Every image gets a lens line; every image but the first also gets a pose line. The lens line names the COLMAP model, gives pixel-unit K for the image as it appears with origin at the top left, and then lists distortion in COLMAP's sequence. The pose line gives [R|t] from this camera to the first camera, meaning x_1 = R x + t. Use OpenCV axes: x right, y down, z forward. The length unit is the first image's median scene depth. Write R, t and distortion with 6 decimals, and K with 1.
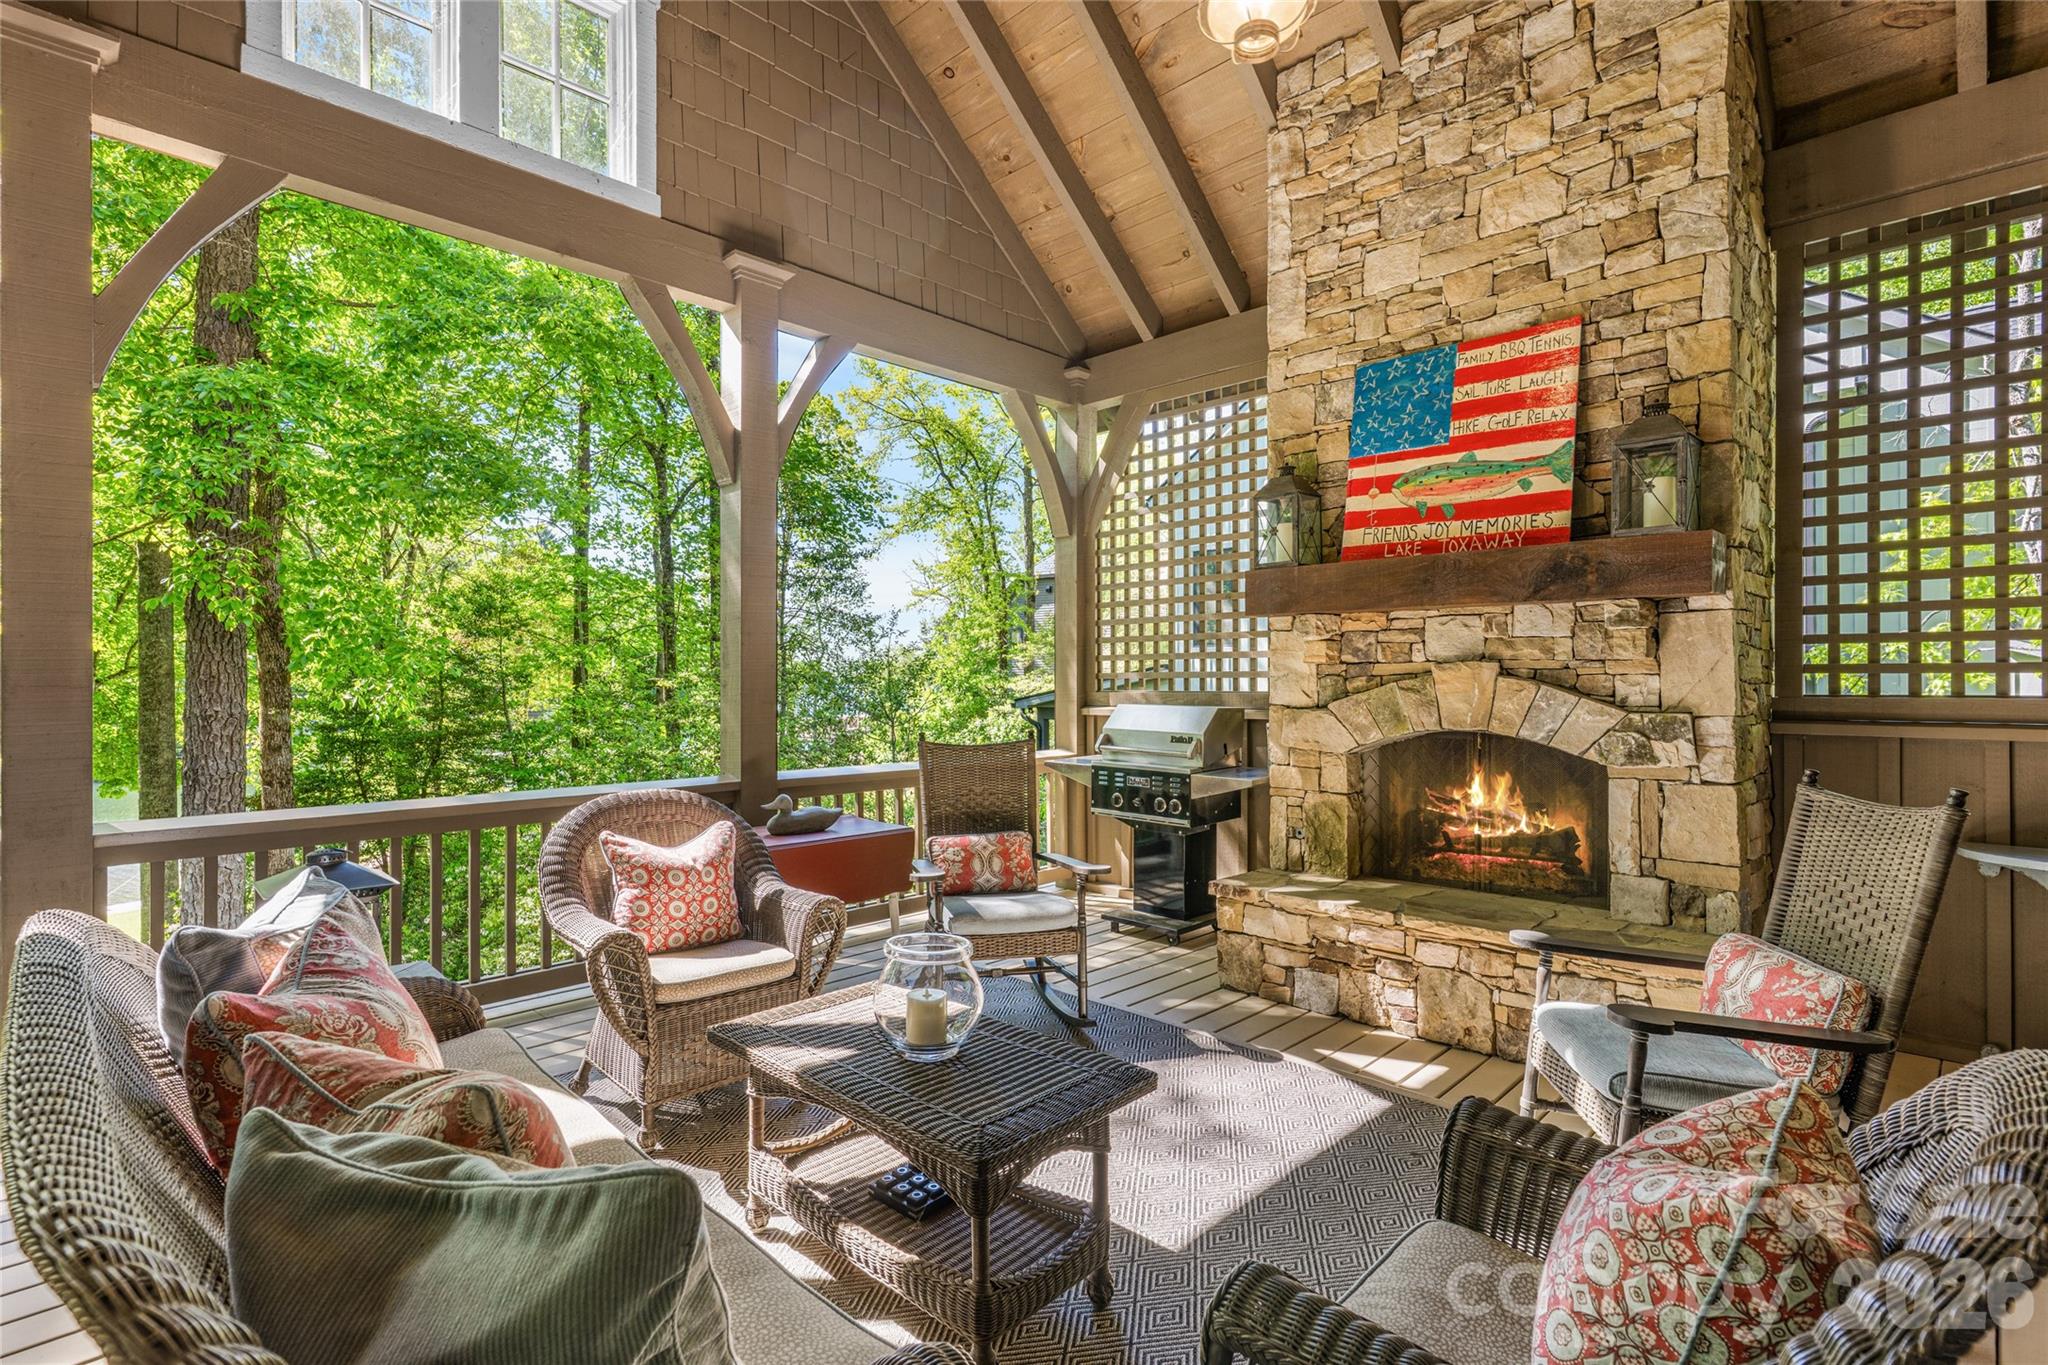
lens RADIAL K [[976.0, 0, 1026.2], [0, 976.0, 681.2], [0, 0, 1]] dist [-0.002672, 0.002791]
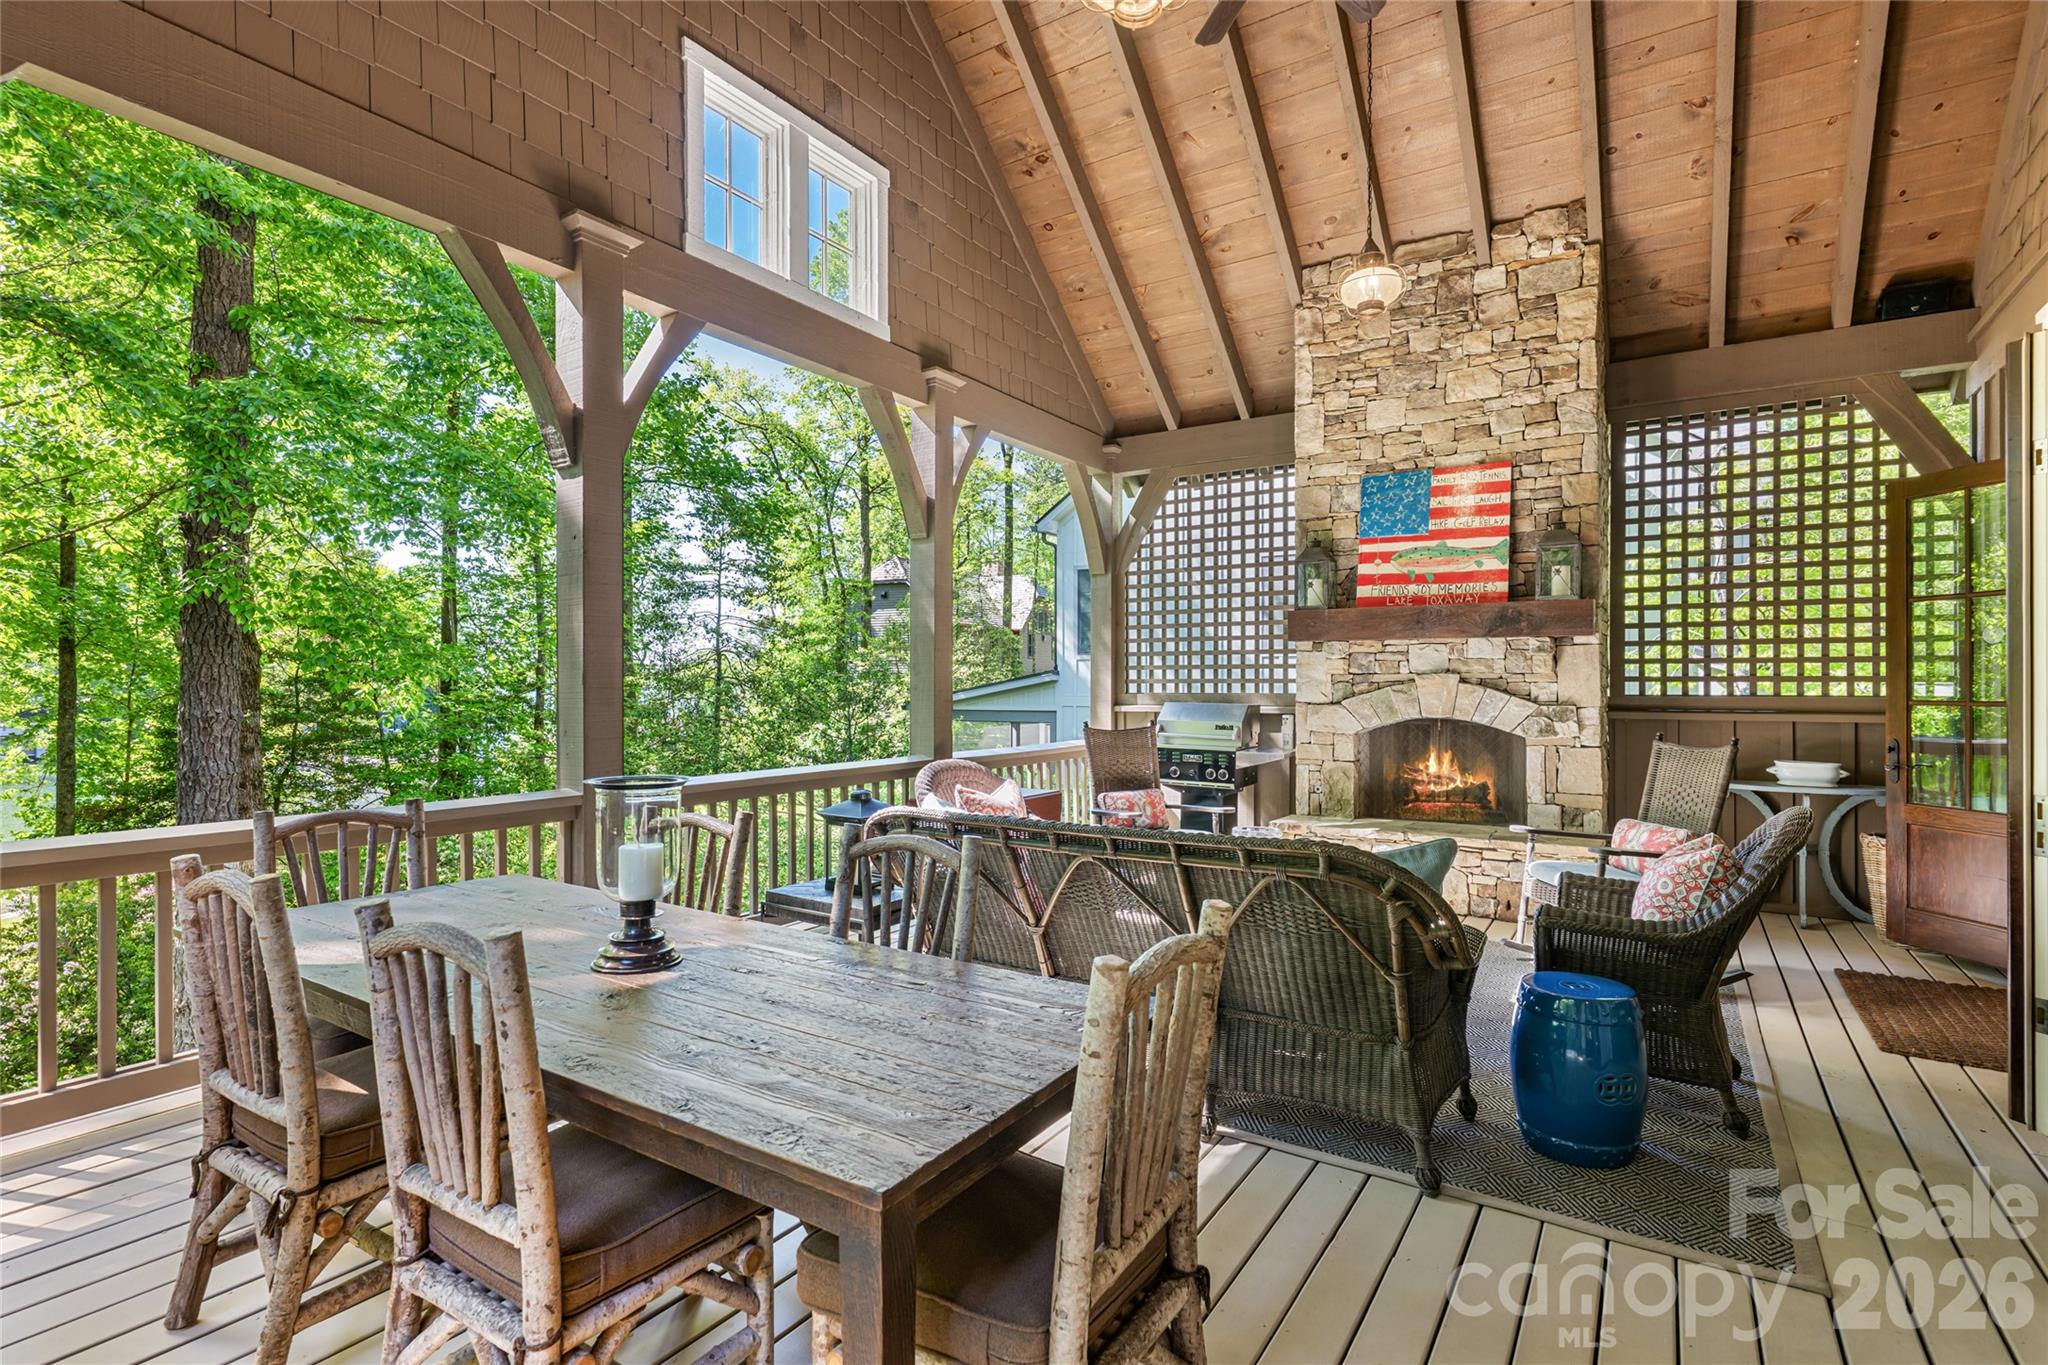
lens RADIAL K [[976.0, 0, 1023.2], [0, 976.0, 685.8], [0, 0, 1]] dist [-0.002672, 0.002791]
pose [[0.980225, 0.002113, 0.197873, -0.496184], [-0.002117, 0.999998, -0.000189, 0.001114], [-0.197873, -0.000233, 0.980228, -0.390728]]
